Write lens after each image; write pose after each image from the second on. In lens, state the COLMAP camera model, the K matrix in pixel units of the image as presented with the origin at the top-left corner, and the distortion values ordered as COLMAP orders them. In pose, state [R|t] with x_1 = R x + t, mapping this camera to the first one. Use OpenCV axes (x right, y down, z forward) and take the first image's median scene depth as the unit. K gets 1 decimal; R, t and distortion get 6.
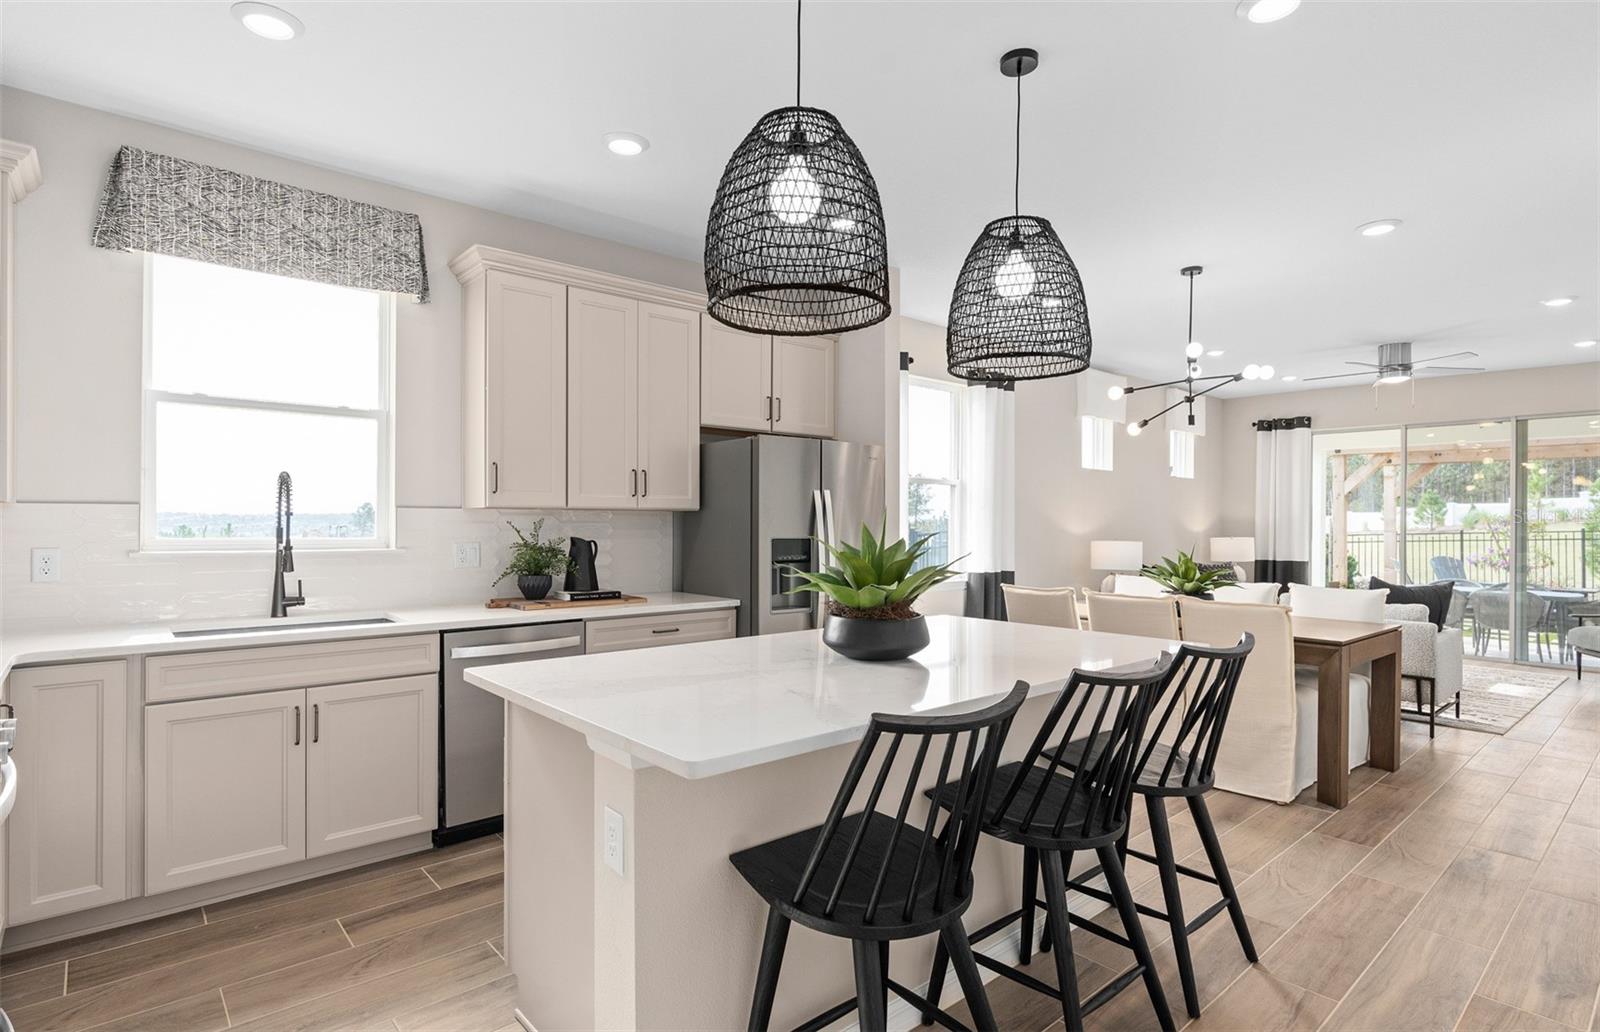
lens RADIAL K [[811.5, 0, 798.3], [0, 811.5, 521.7], [0, 0, 1]] dist [-0.003530, 0.000968]
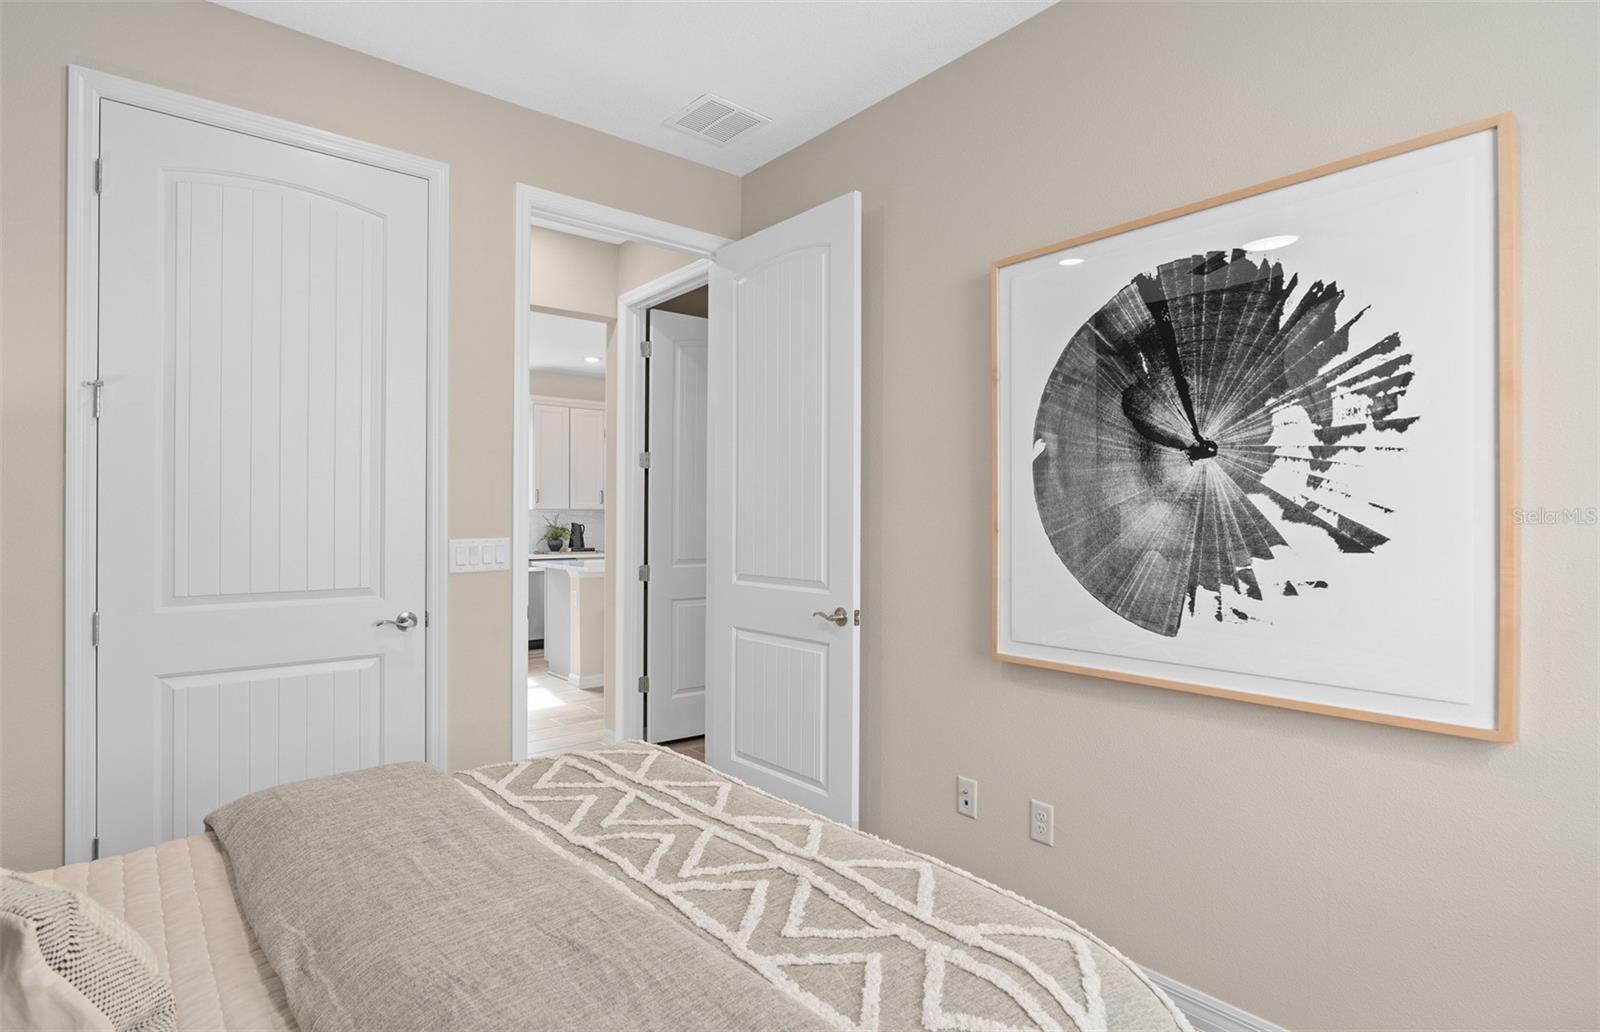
lens RADIAL K [[811.5, 0, 798.3], [0, 811.5, 521.7], [0, 0, 1]] dist [-0.003530, 0.000968]
pose [[0.999707, -0.001928, -0.024124, 0.463288], [0.001994, 0.999994, 0.002740, 0.013600], [0.024118, -0.002788, 0.999705, -1.412374]]
